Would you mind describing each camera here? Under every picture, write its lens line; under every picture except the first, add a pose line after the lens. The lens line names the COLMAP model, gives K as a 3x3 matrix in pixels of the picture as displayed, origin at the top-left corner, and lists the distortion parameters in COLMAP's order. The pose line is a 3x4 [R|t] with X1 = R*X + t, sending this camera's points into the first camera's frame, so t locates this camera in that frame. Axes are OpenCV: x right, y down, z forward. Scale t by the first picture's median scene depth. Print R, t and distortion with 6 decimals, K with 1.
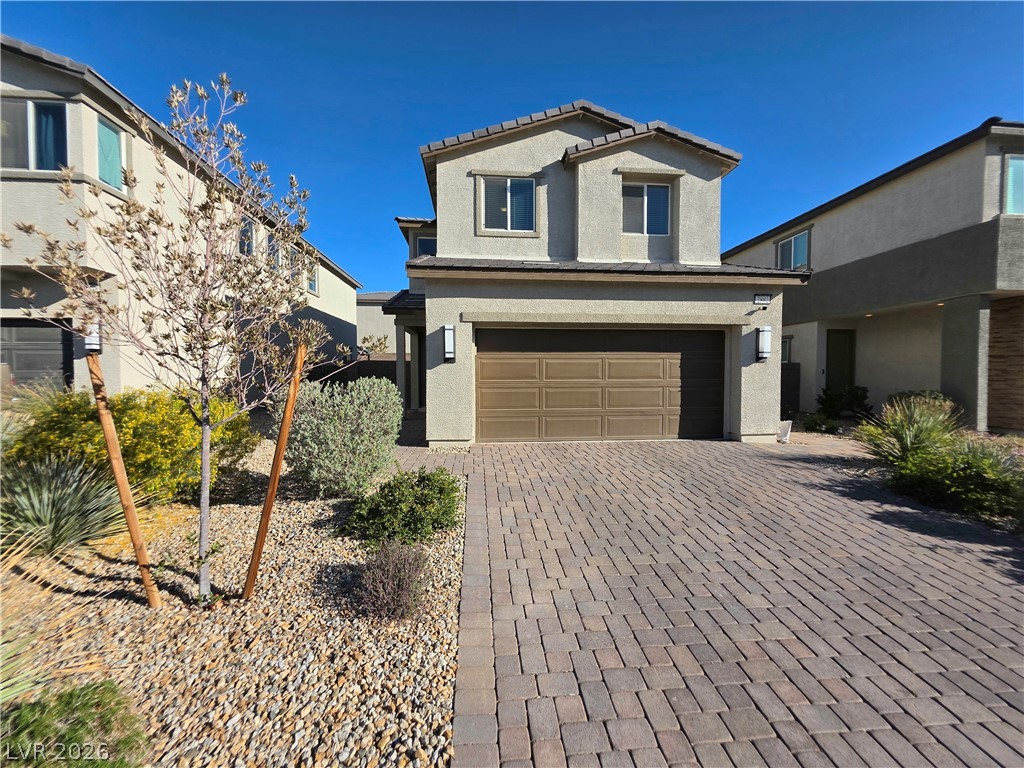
lens RADIAL K [[408.8, 0, 511.9], [0, 408.8, 384.8], [0, 0, 1]] dist [0.005381, -0.000425]
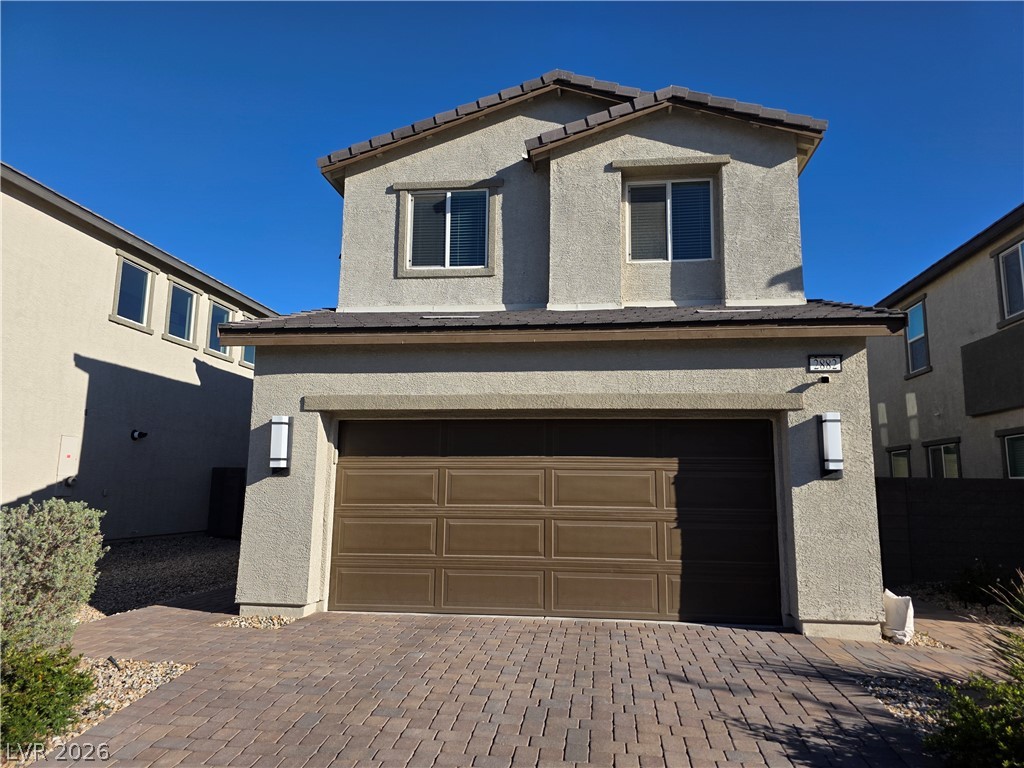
lens RADIAL K [[696.1, 0, 513.7], [0, 696.1, 380.0], [0, 0, 1]] dist [0.055012, -0.006805]
pose [[0.977837, -0.021791, -0.208230, 0.331864], [-0.017803, 0.982312, -0.186402, -0.002362], [0.208609, 0.185978, 0.960154, 0.006847]]
